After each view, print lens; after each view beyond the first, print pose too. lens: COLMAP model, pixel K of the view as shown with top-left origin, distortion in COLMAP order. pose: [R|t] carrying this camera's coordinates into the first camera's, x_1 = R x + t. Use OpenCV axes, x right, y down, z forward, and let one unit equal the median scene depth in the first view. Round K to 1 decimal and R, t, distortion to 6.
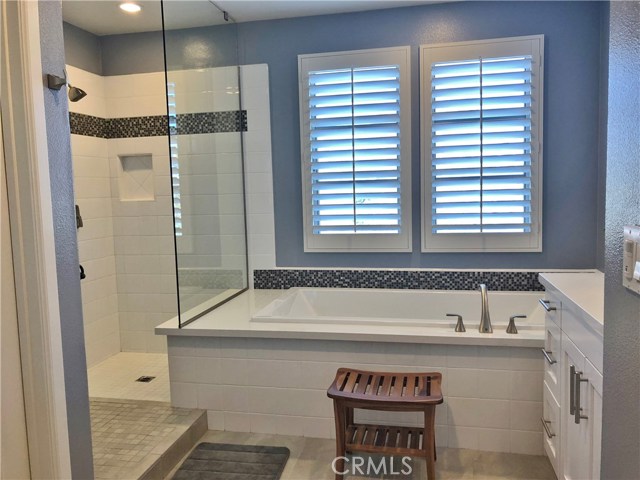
lens RADIAL K [[531.7, 0, 318.7], [0, 531.7, 237.5], [0, 0, 1]] dist [0.029913, -0.023460]
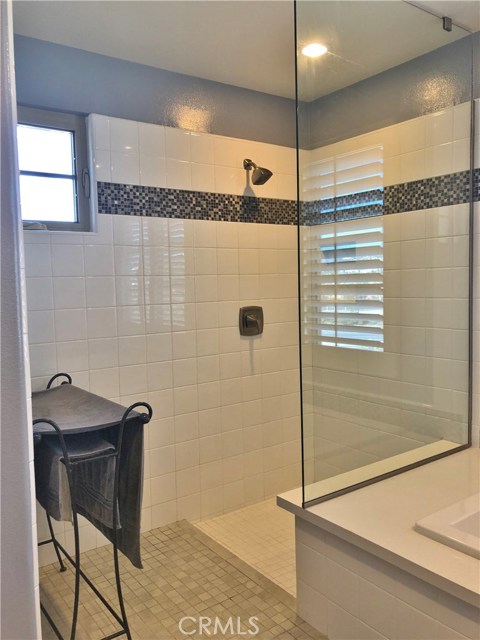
lens RADIAL K [[531.7, 0, 238.2], [0, 531.7, 319.3], [0, 0, 1]] dist [0.029913, -0.023460]
pose [[0.748718, 0.057579, -0.660383, 0.077461], [-0.059711, 0.998029, 0.019320, -0.053674], [0.660193, 0.024967, 0.750681, 0.332882]]
